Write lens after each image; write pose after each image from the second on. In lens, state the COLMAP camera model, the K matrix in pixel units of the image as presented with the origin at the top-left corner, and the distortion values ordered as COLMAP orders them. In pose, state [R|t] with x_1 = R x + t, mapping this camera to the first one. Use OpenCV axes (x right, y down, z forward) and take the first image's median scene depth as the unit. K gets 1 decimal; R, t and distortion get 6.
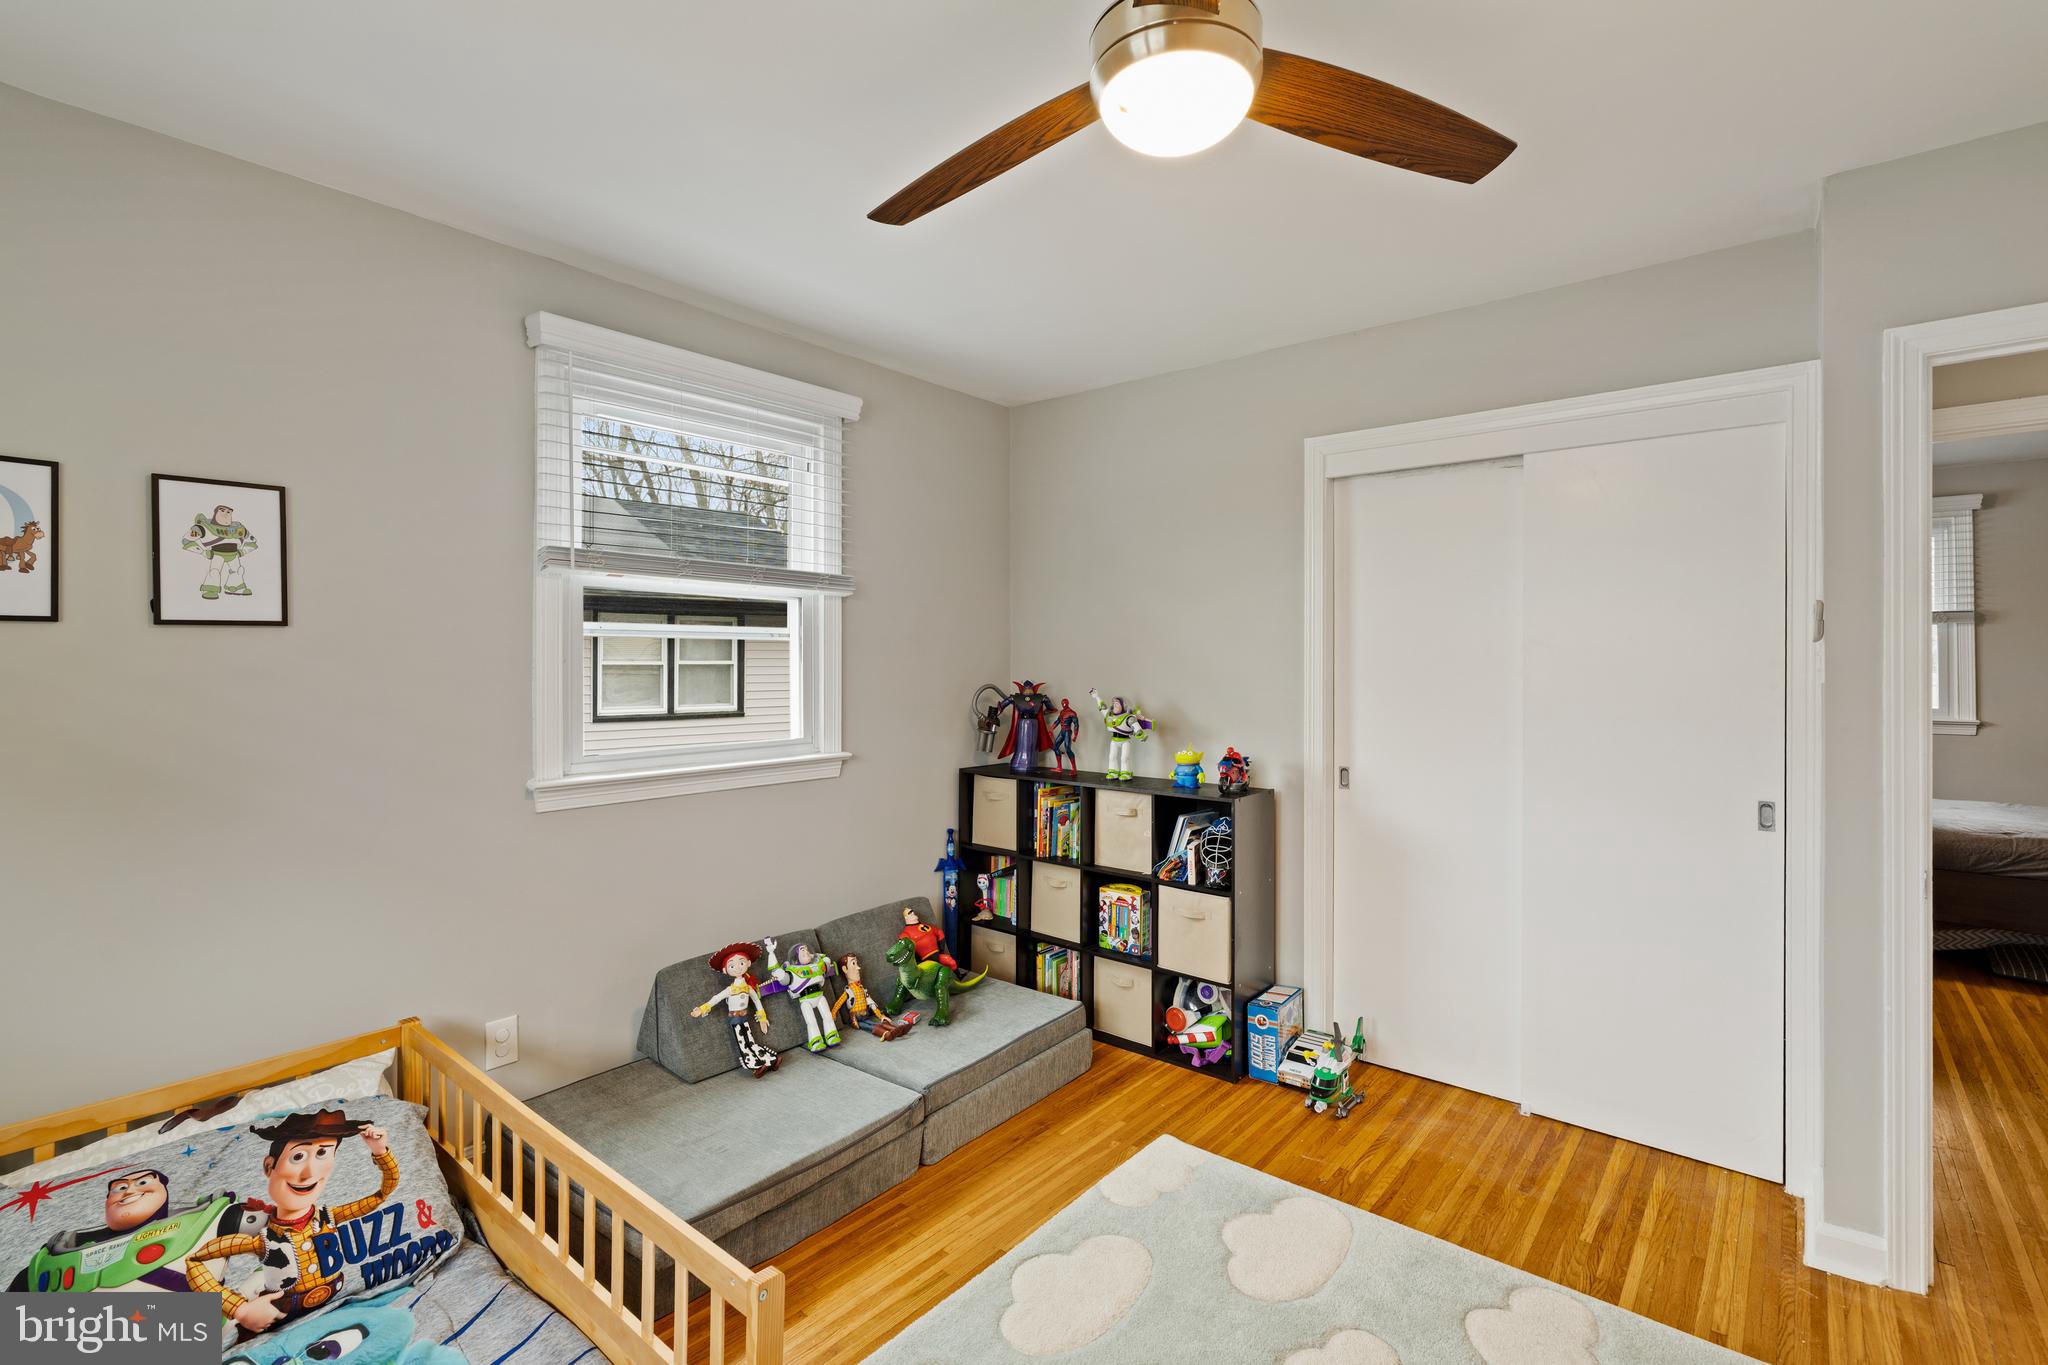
lens RADIAL K [[938.9, 0, 1015.3], [0, 938.9, 651.3], [0, 0, 1]] dist [-0.003259, 0.000229]
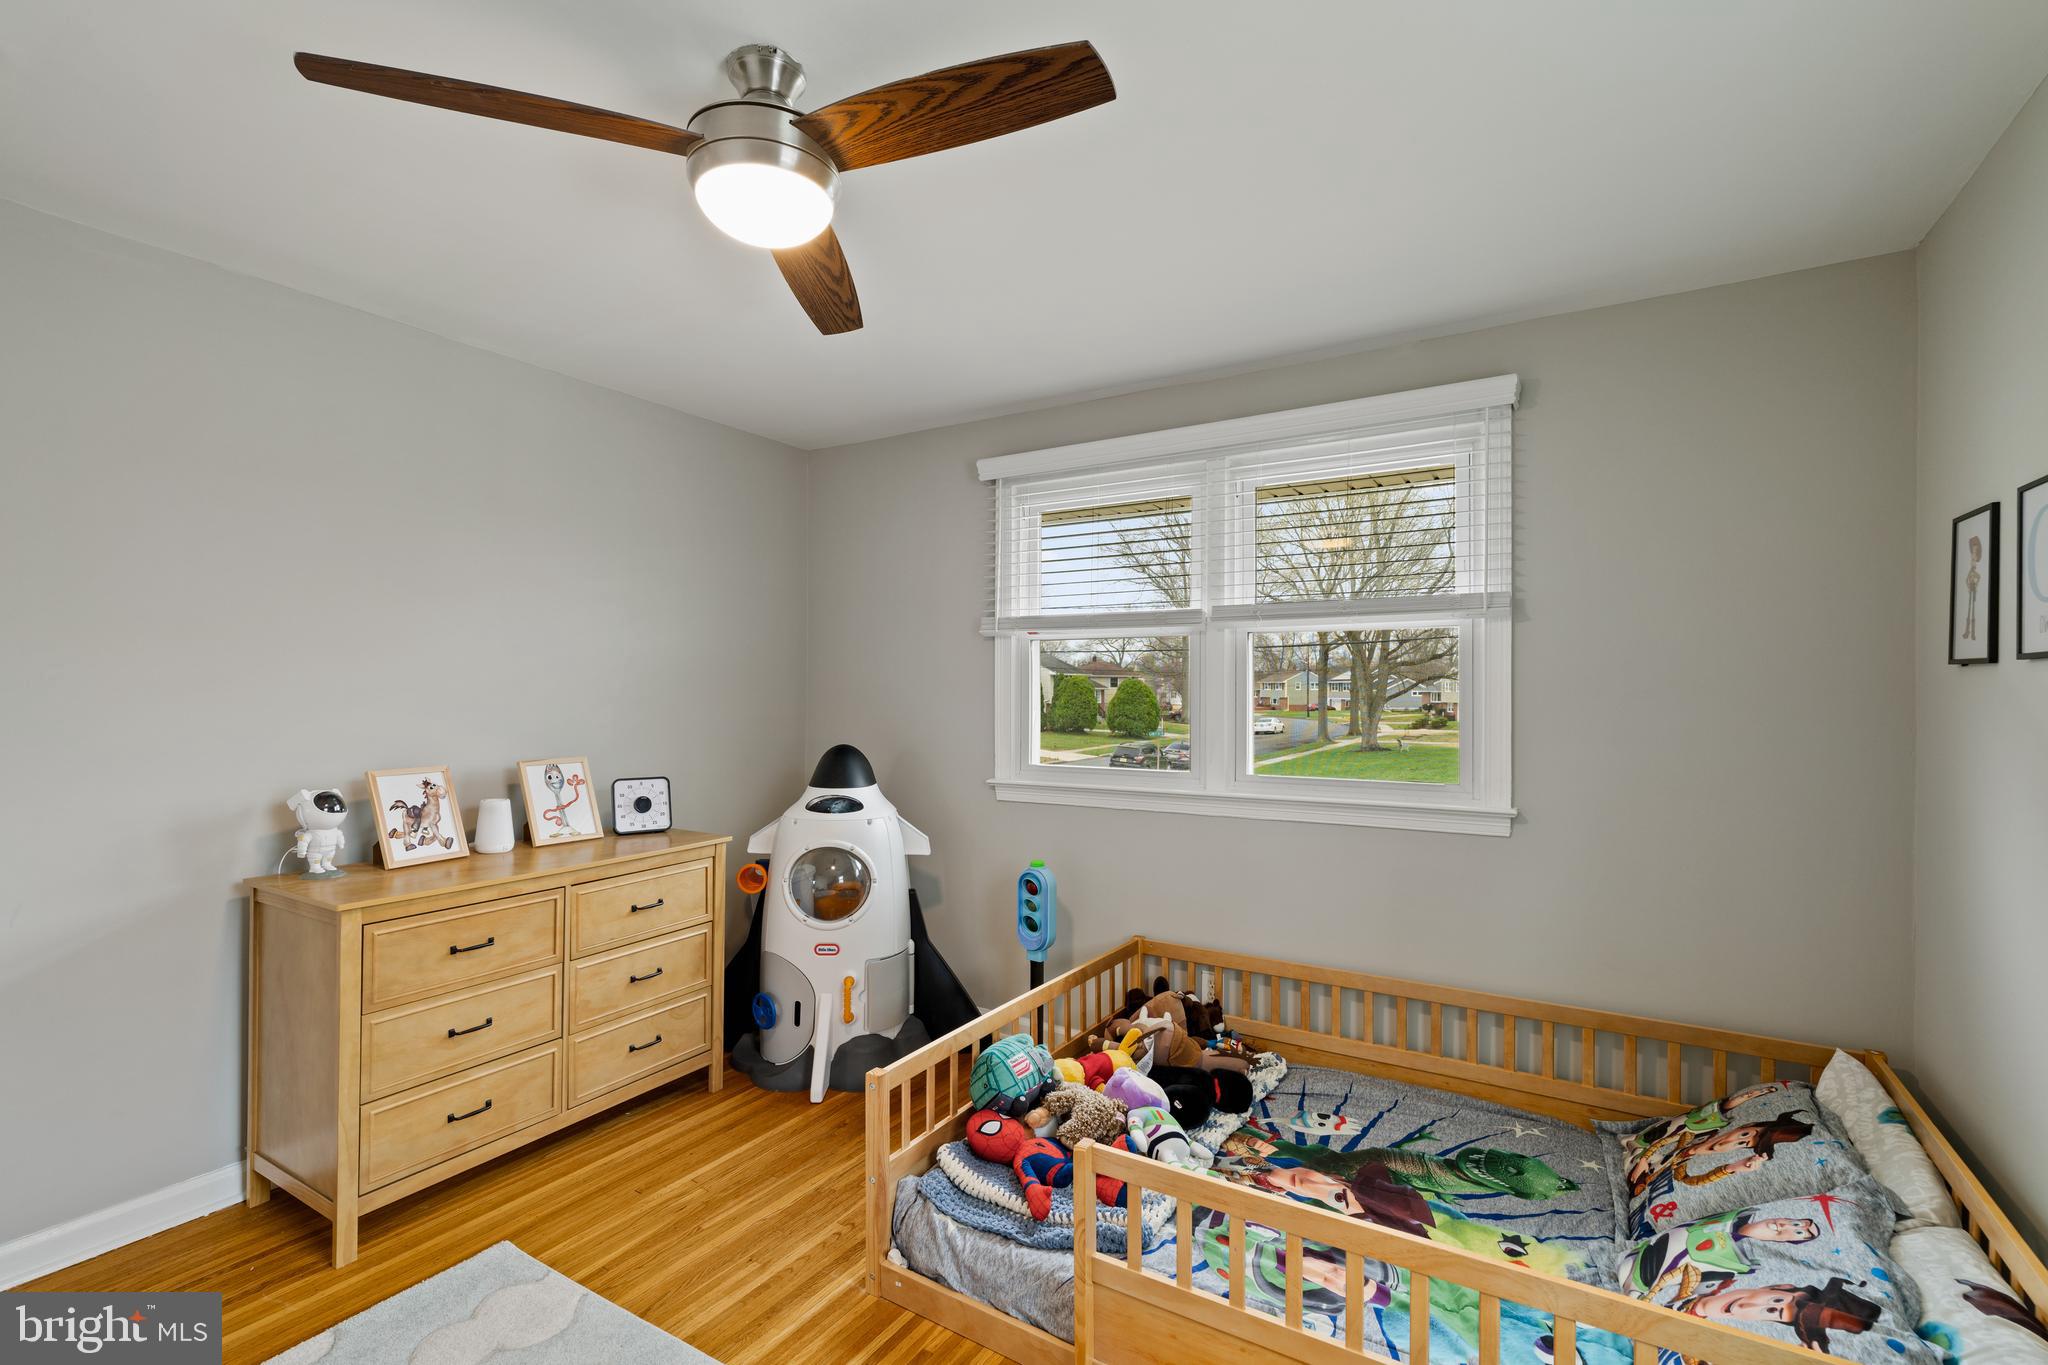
lens RADIAL K [[930.5, 0, 1007.3], [0, 930.5, 696.8], [0, 0, 1]] dist [-0.000089, 0.000628]
pose [[-0.990283, -0.002852, -0.139039, 0.016591], [-0.003371, 0.999988, 0.003497, 0.004088], [0.139028, 0.003932, -0.990281, 1.161167]]
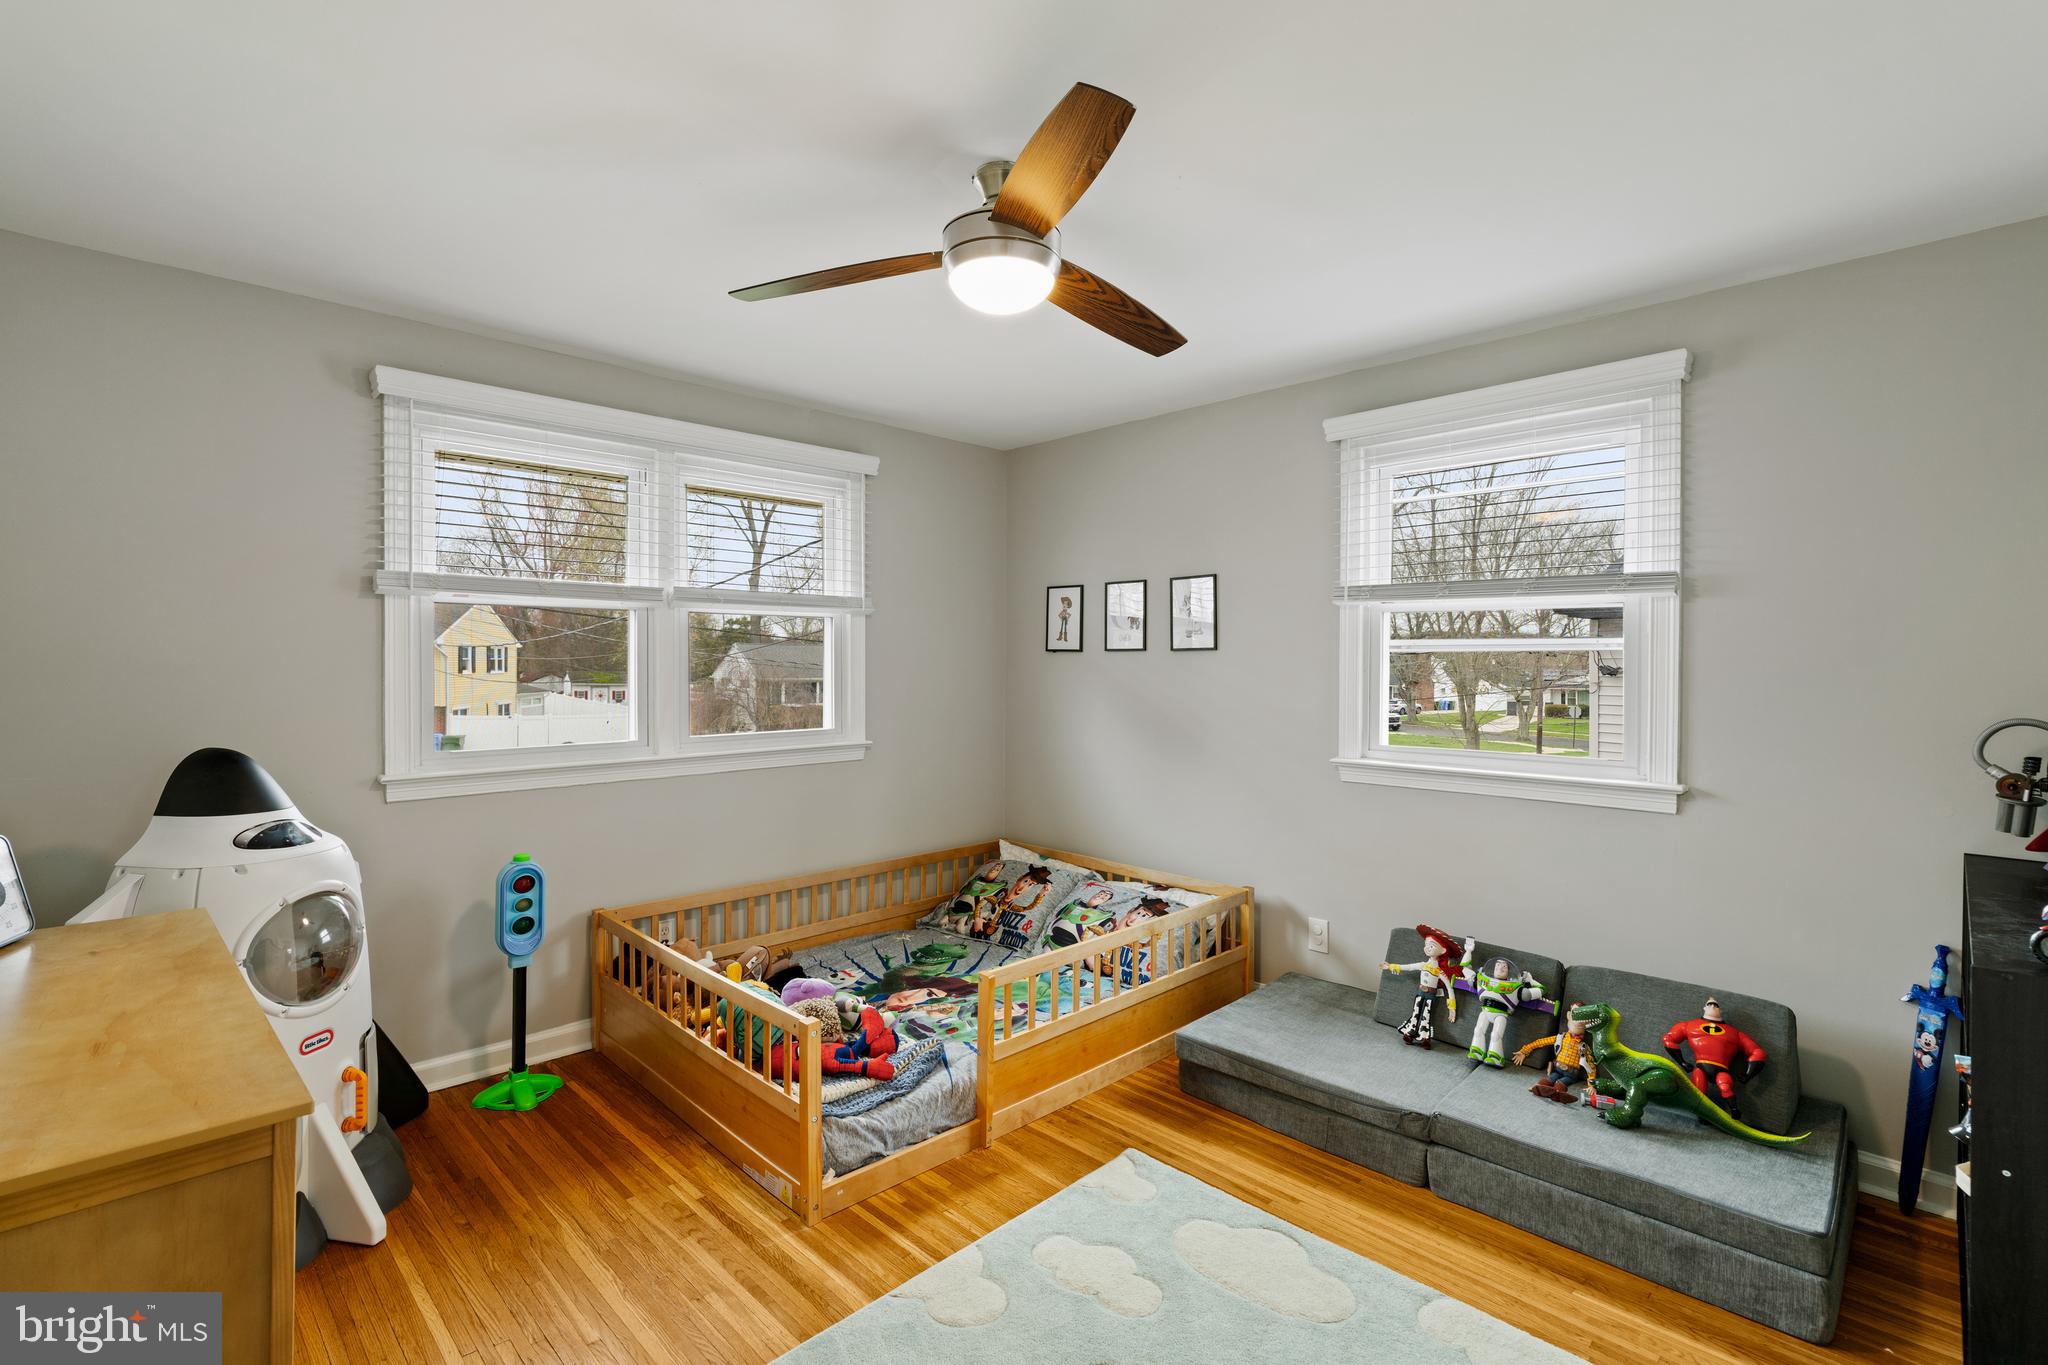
lens RADIAL K [[933.0, 0, 1014.6], [0, 933.0, 670.5], [0, 0, 1]] dist [-0.004551, 0.002685]
pose [[-0.094660, 0.006040, -0.995491, 0.854485], [0.000253, 0.999982, 0.006043, 0.002045], [0.995510, 0.000320, -0.094660, 0.623217]]
